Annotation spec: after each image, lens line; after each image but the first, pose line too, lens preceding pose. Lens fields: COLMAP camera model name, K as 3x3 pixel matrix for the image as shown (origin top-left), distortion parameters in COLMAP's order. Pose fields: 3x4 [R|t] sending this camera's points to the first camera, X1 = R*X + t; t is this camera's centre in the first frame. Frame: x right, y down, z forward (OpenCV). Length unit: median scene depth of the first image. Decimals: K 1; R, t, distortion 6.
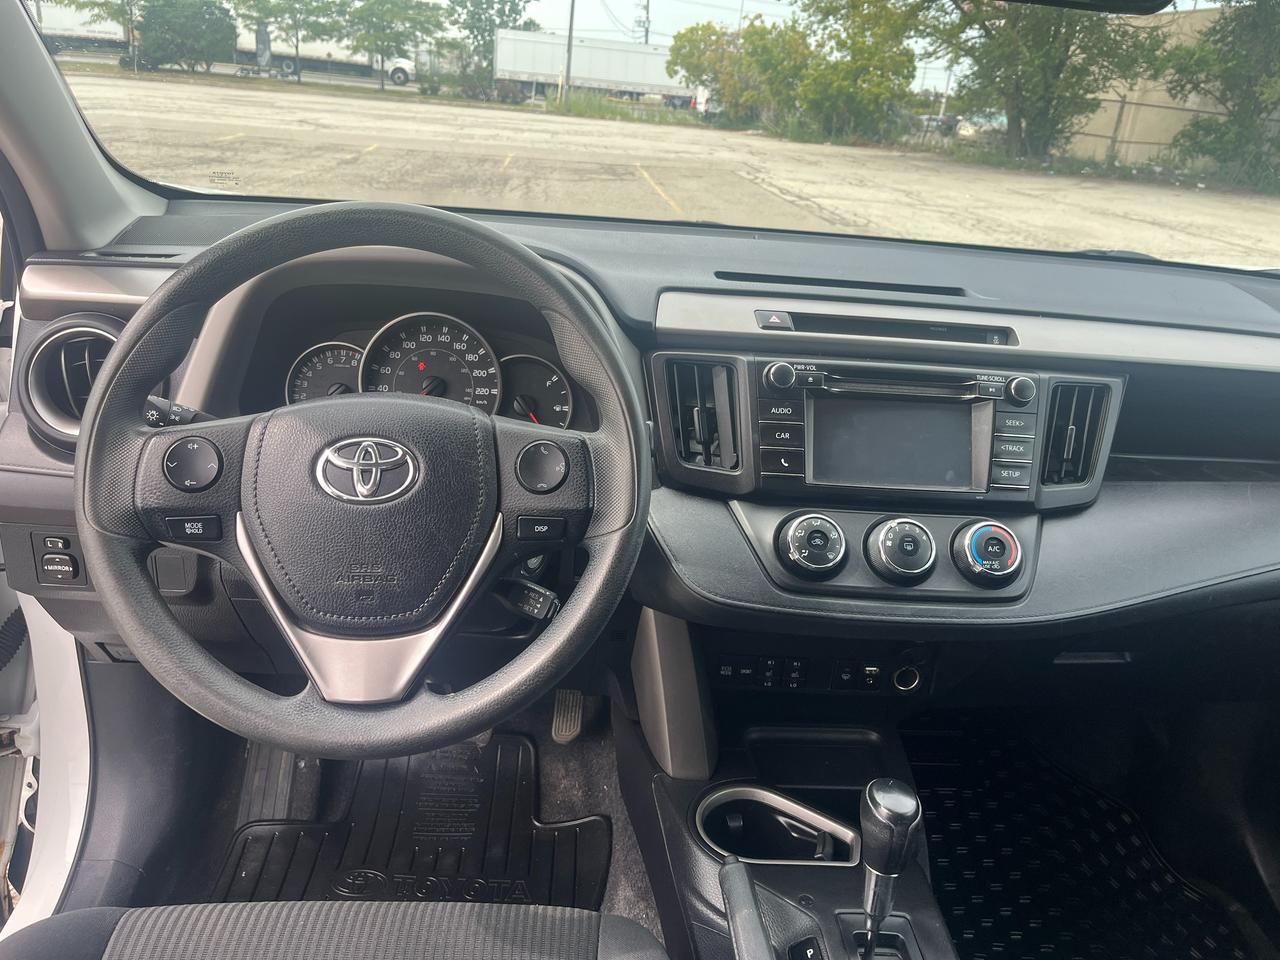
lens RADIAL K [[988.6, 0, 637.5], [0, 988.6, 472.9], [0, 0, 1]] dist [0.048085, -0.085292]
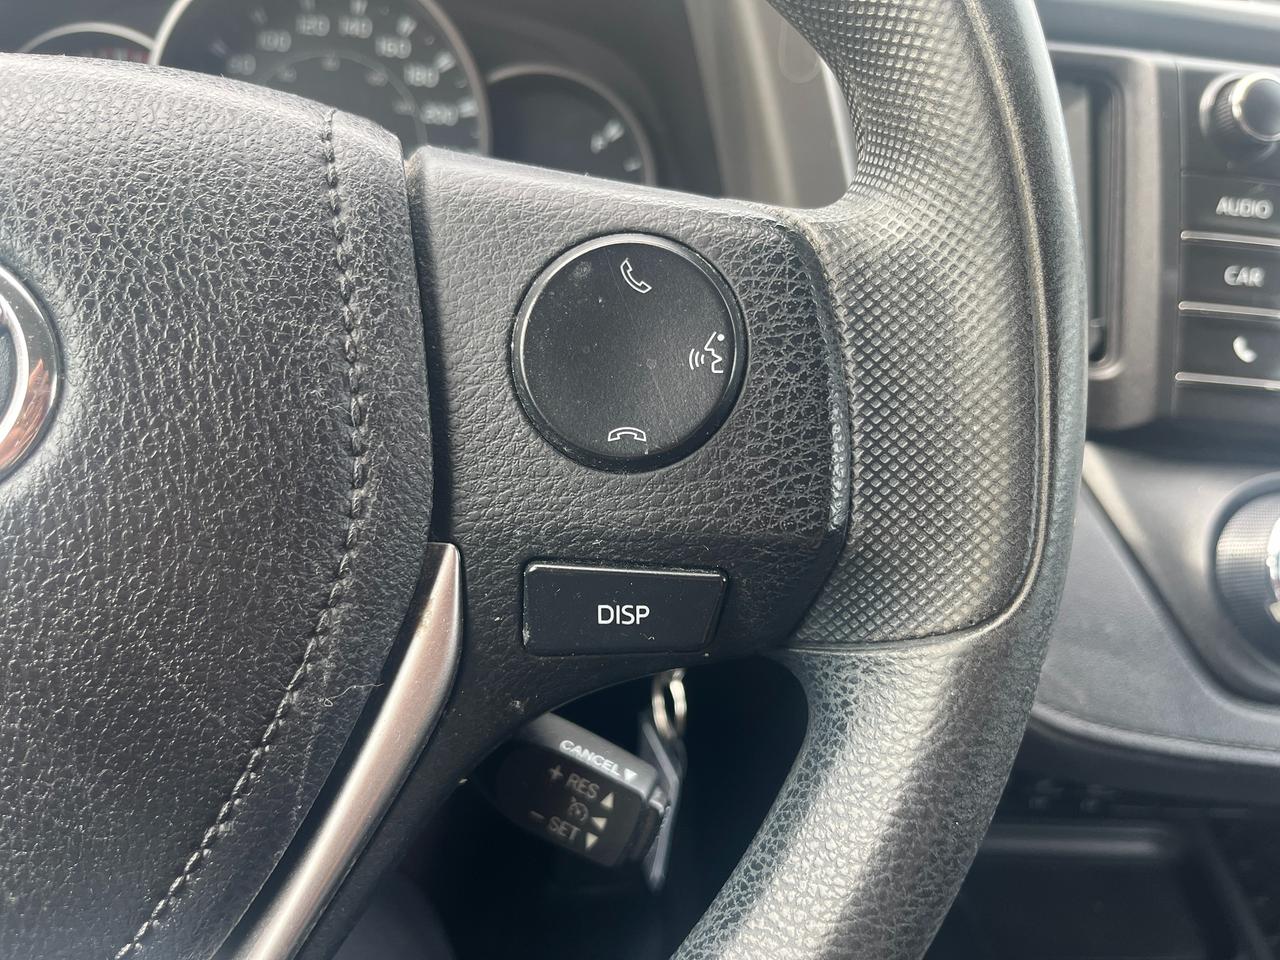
lens RADIAL K [[973.2, 0, 636.7], [0, 973.2, 472.3], [0, 0, 1]] dist [0.062351, -0.086836]
pose [[0.999605, 0.026466, -0.009506, -0.067106], [-0.024839, 0.989440, 0.142795, -0.010490], [0.013184, -0.142503, 0.989707, 0.566674]]
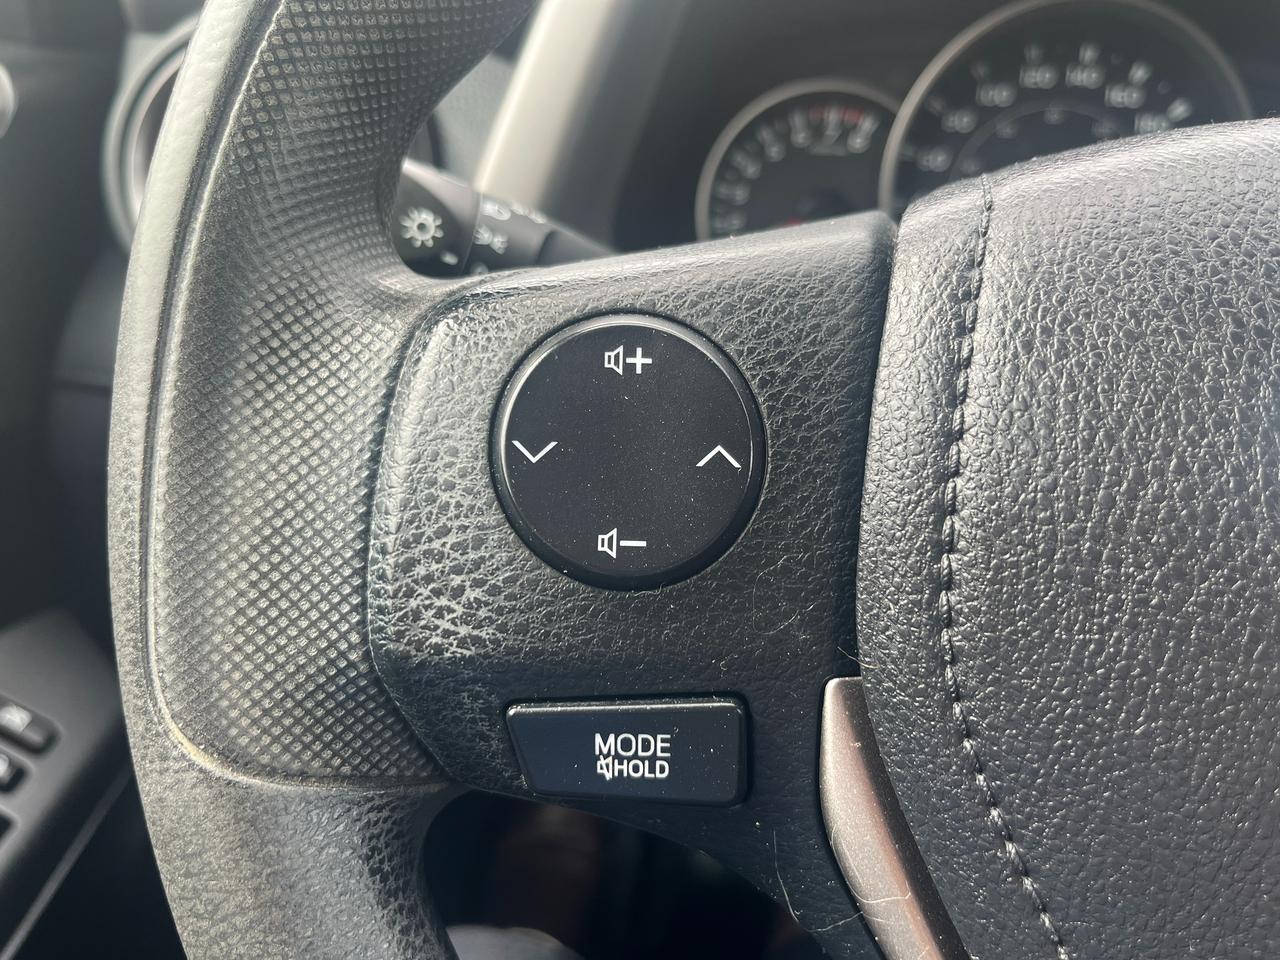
lens RADIAL K [[973.2, 0, 636.7], [0, 973.2, 472.3], [0, 0, 1]] dist [0.062351, -0.086836]
pose [[0.979869, 0.048425, -0.193678, -0.290298], [-0.028765, 0.994259, 0.103066, -0.014339], [0.197557, -0.095420, 0.975636, 0.574505]]
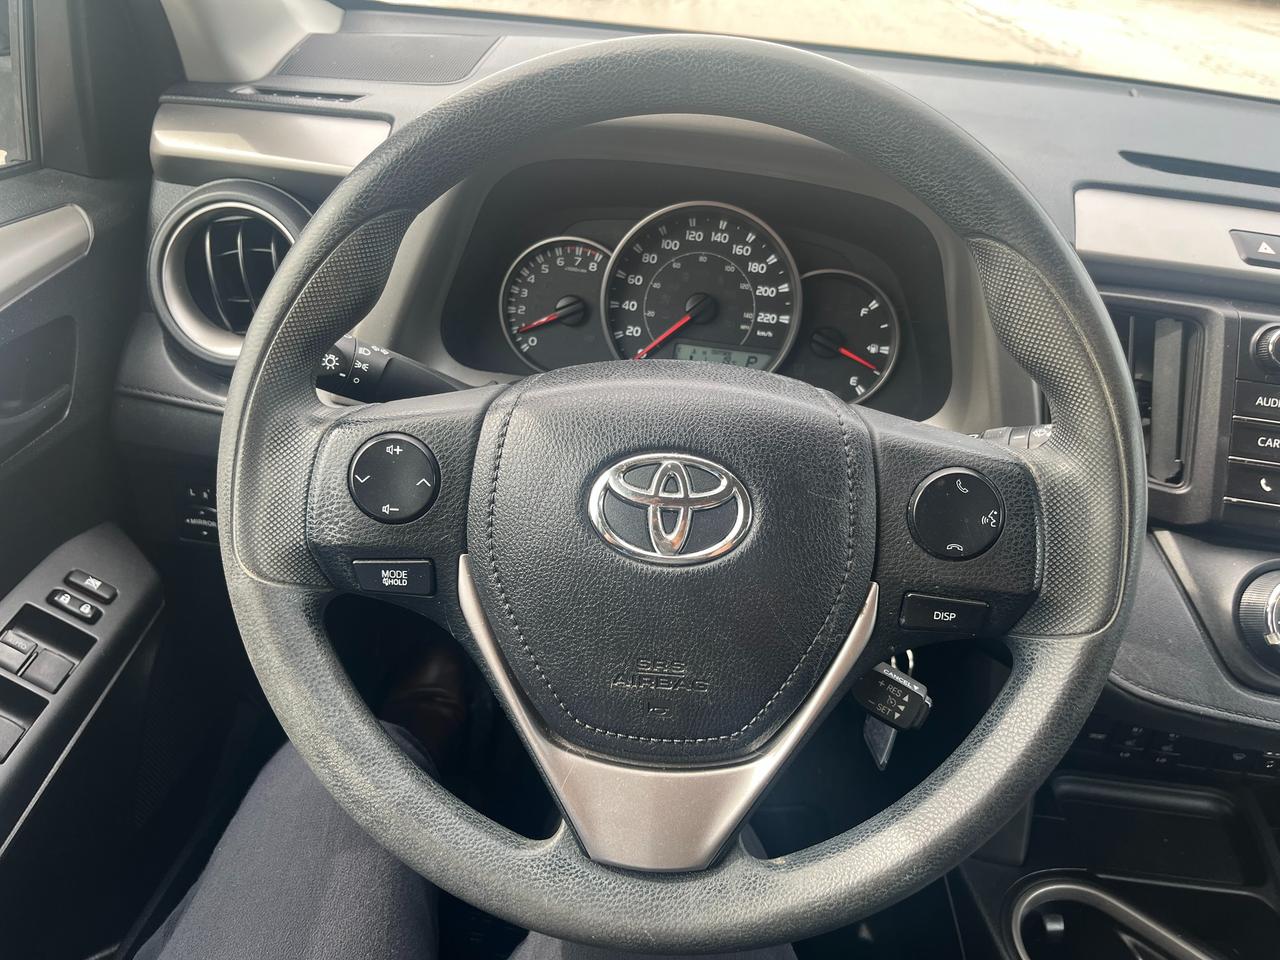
lens RADIAL K [[978.0, 0, 631.4], [0, 978.0, 464.6], [0, 0, 1]] dist [0.060909, -0.089338]
pose [[0.988465, 0.091820, -0.120440, -0.161261], [-0.071184, 0.983611, 0.165660, -0.089804], [0.133677, -0.155176, 0.978801, 0.296932]]
